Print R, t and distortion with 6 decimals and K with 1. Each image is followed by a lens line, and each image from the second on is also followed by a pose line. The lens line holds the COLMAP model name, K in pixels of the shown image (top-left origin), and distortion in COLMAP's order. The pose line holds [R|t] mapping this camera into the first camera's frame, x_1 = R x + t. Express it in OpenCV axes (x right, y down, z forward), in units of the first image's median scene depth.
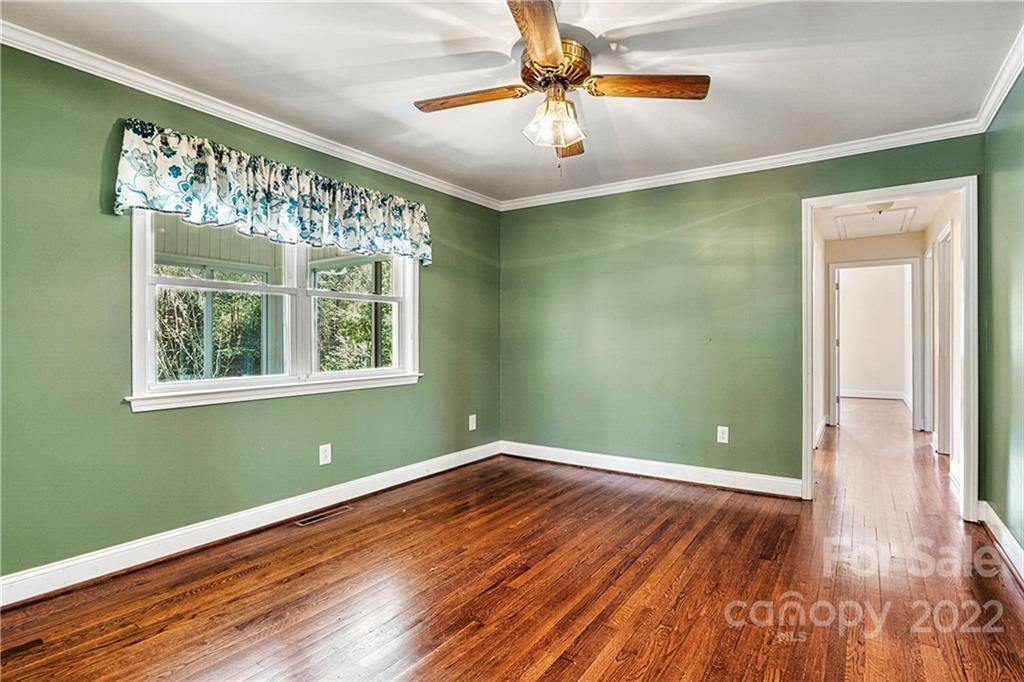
lens RADIAL K [[513.7, 0, 512.0], [0, 513.7, 341.0], [0, 0, 1]] dist [-0.041349, 0.019731]
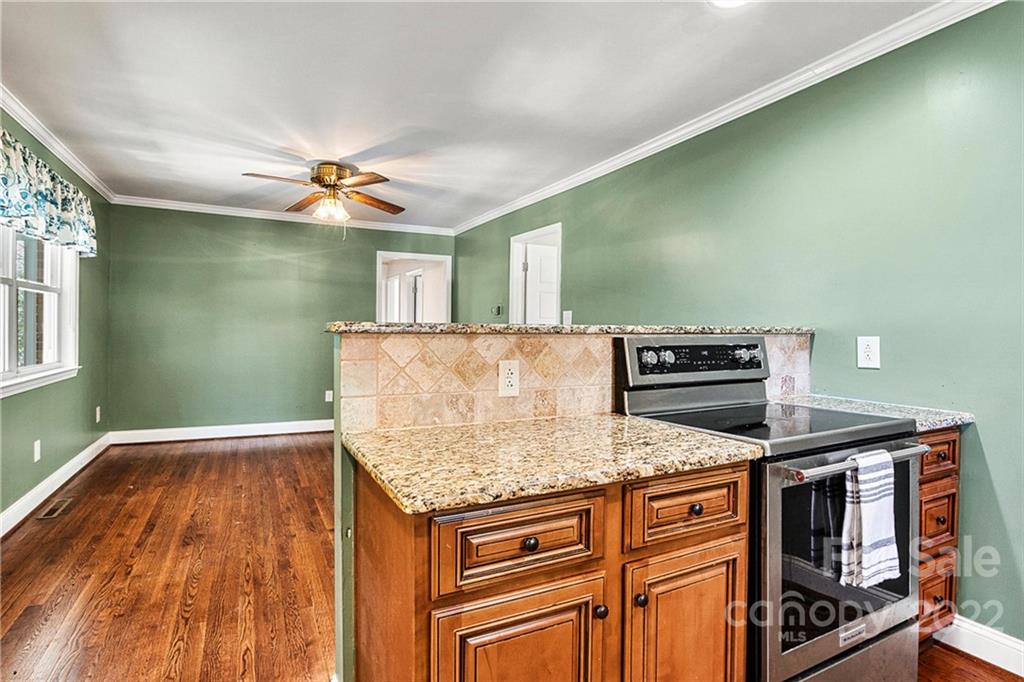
lens RADIAL K [[513.7, 0, 512.0], [0, 513.7, 341.0], [0, 0, 1]] dist [-0.041349, 0.019731]
pose [[0.494893, -0.007273, 0.868923, -0.677410], [-0.013515, 0.999780, 0.016065, -0.013830], [-0.868849, -0.019694, 0.494686, -0.234718]]
